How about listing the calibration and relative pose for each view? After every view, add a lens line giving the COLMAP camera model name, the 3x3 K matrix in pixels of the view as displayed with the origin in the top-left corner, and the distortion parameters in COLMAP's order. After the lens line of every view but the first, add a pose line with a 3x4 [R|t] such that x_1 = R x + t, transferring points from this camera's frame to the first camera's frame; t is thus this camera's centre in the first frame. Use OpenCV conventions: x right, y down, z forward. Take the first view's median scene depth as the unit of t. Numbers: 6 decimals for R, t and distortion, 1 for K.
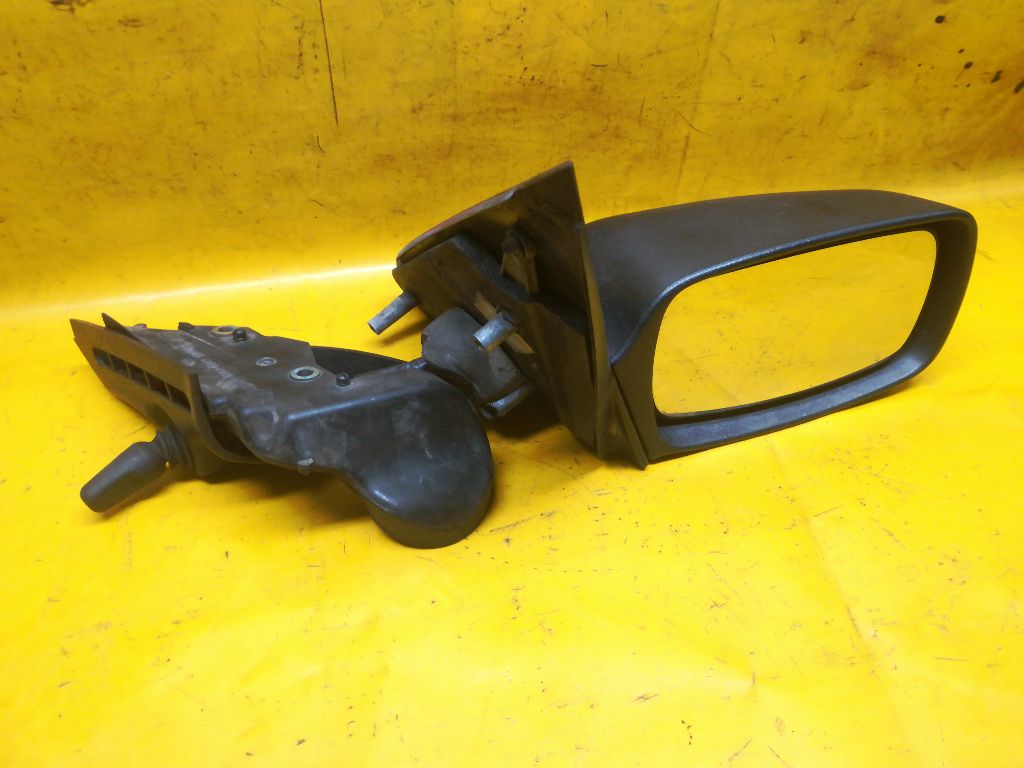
lens RADIAL K [[798.8, 0, 525.4], [0, 798.8, 381.0], [0, 0, 1]] dist [0.033916, -0.062166]
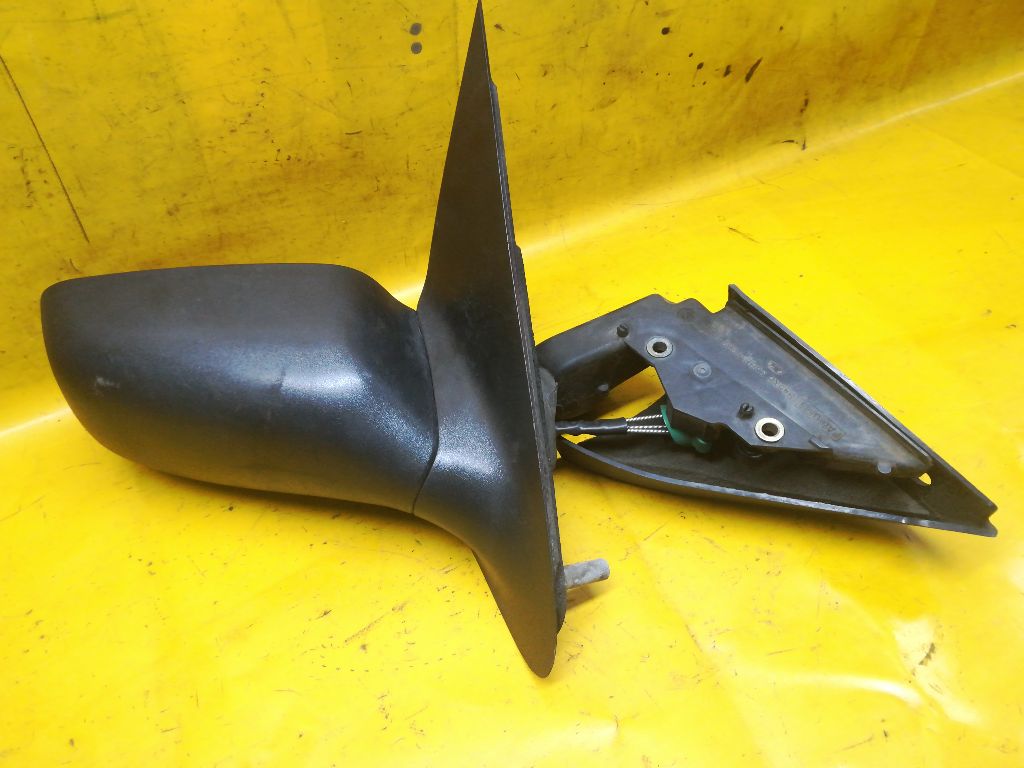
lens RADIAL K [[798.8, 0, 529.1], [0, 798.8, 378.4], [0, 0, 1]] dist [0.033916, -0.062166]
pose [[0.958040, -0.222372, 0.180856, 0.052519], [0.216851, 0.974923, 0.050004, -0.100321], [-0.187441, -0.008687, 0.982238, -0.015855]]
